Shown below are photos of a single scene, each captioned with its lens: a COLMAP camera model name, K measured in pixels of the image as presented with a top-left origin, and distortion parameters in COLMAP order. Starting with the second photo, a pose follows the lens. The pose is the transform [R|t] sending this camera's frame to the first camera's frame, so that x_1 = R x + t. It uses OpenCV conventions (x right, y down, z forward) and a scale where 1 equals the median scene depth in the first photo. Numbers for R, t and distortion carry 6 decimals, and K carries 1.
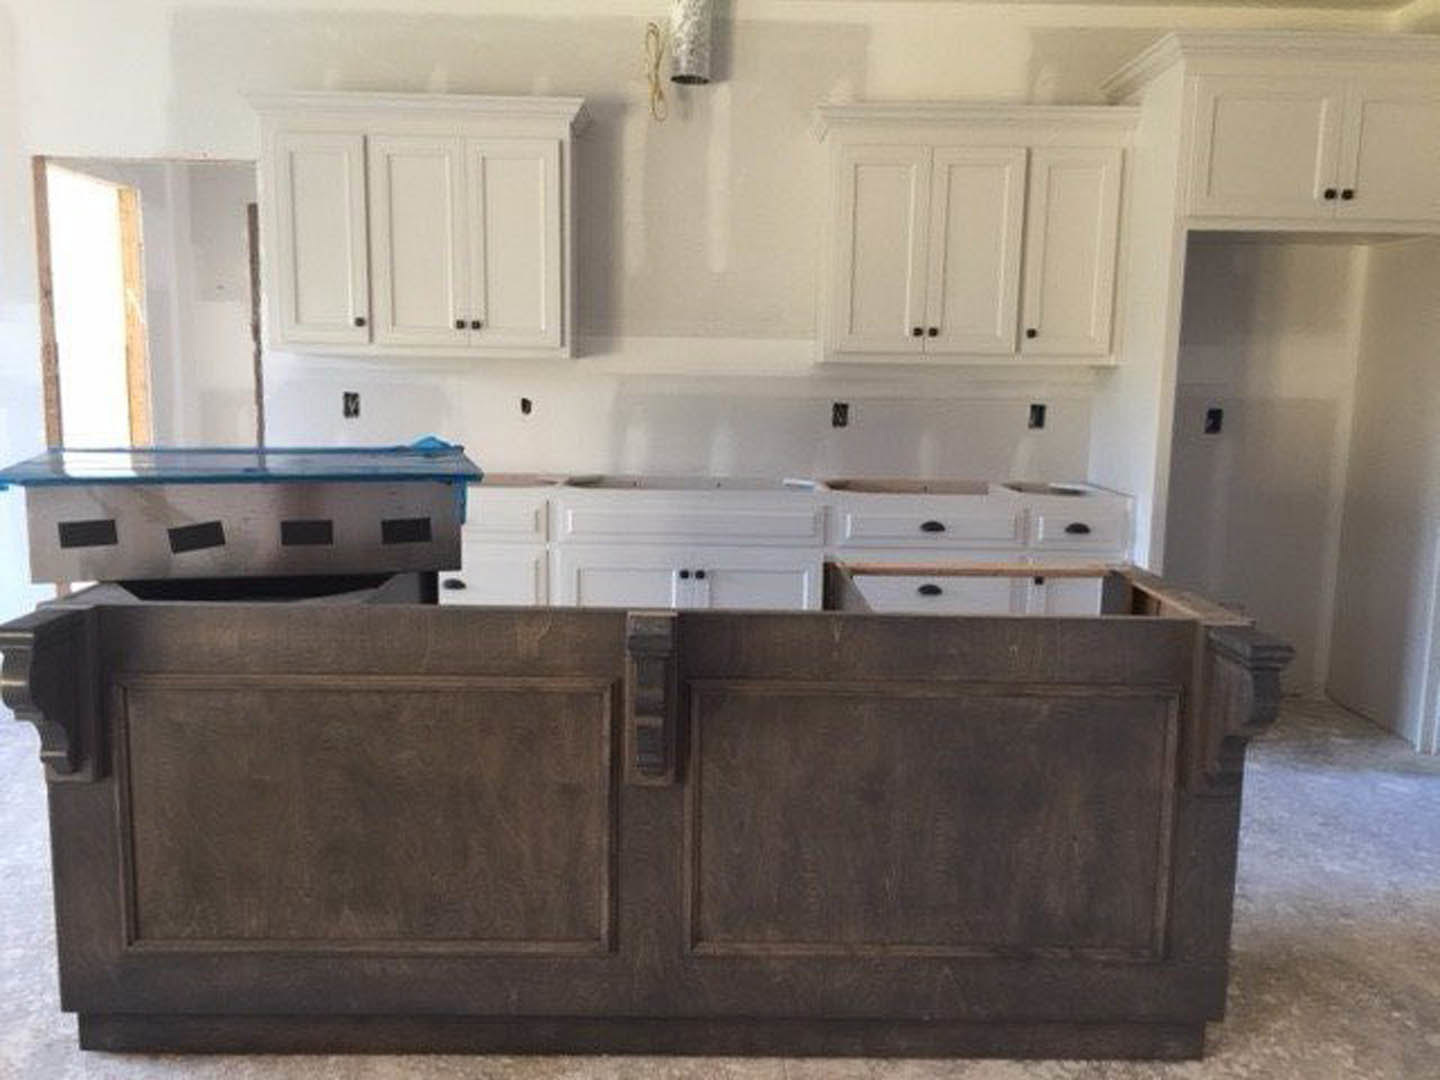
lens RADIAL K [[1259.4, 0, 726.5], [0, 1259.4, 544.8], [0, 0, 1]] dist [0.050180, -0.046349]
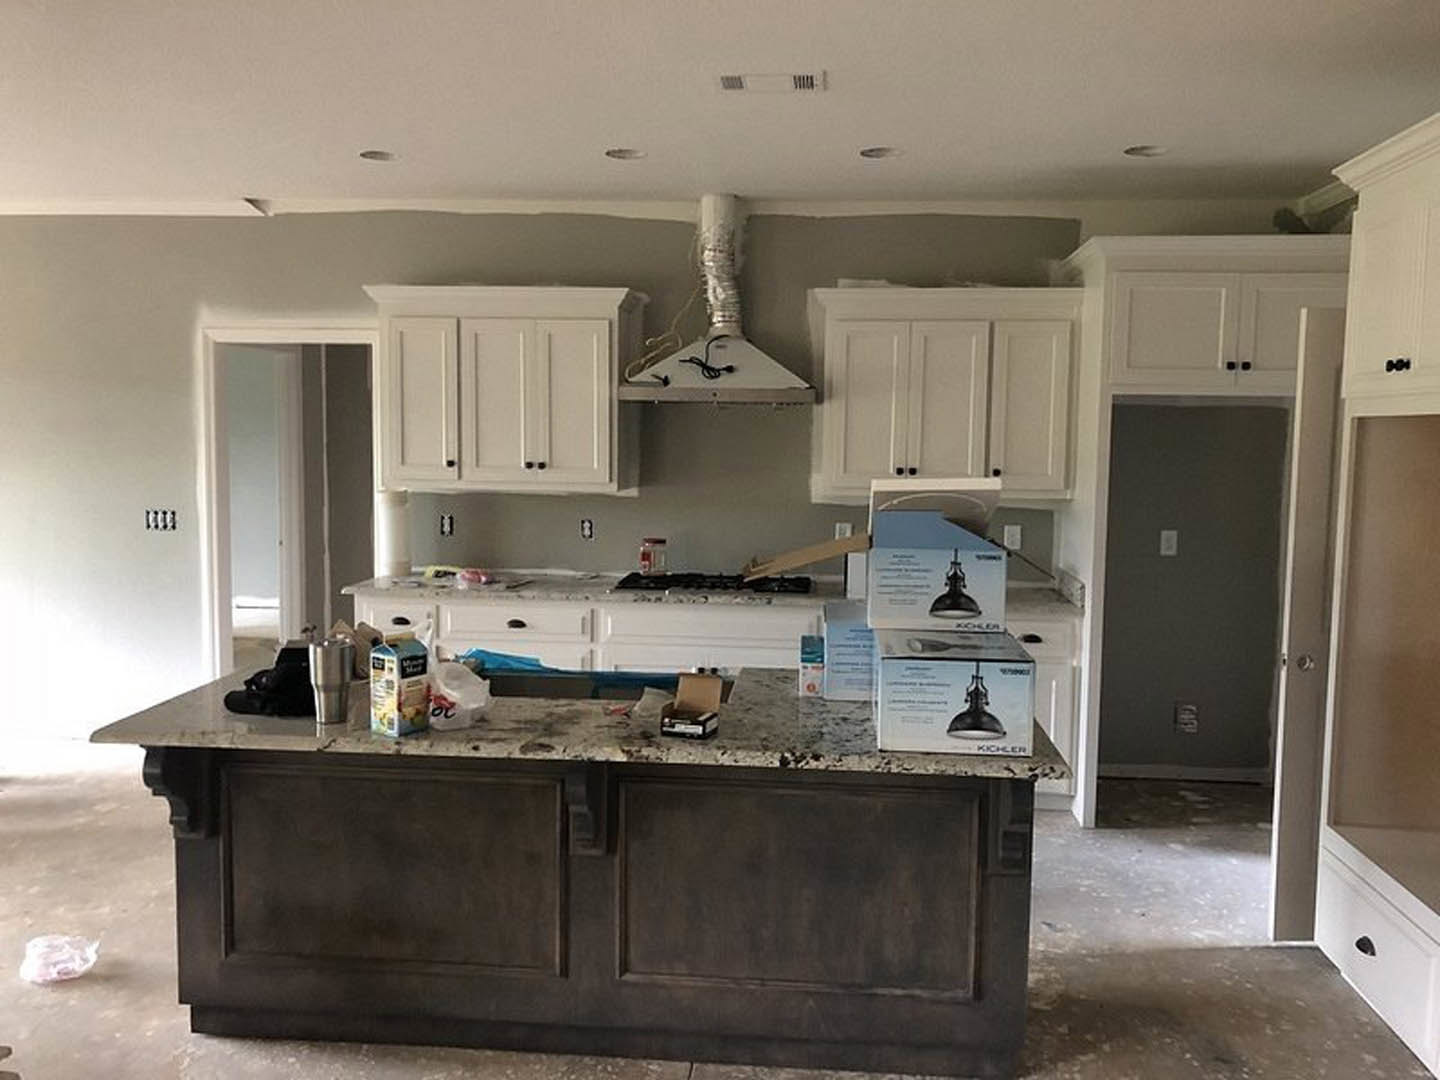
lens RADIAL K [[1162.0, 0, 723.2], [0, 1162.0, 544.4], [0, 0, 1]] dist [0.008630, 0.013484]
pose [[0.995473, 0.007097, -0.094776, 0.091814], [-0.012598, 0.998262, -0.057572, -0.034205], [0.094202, 0.058506, 0.993832, -0.119552]]
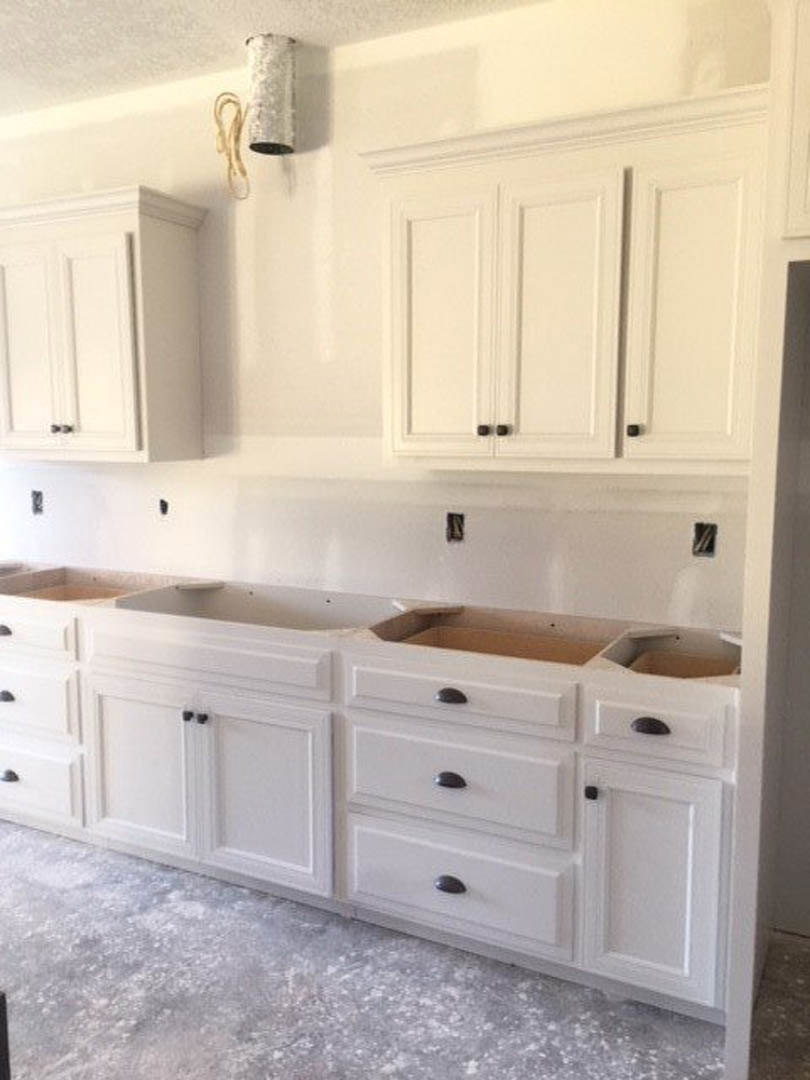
lens RADIAL K [[944.5, 0, 401.9], [0, 944.5, 532.7], [0, 0, 1]] dist [0.050180, -0.046349]
pose [[0.868937, 0.040895, -0.493230, 0.410927], [-0.052252, 0.998591, -0.009259, -0.103811], [0.492156, 0.033818, 0.869850, 0.503458]]
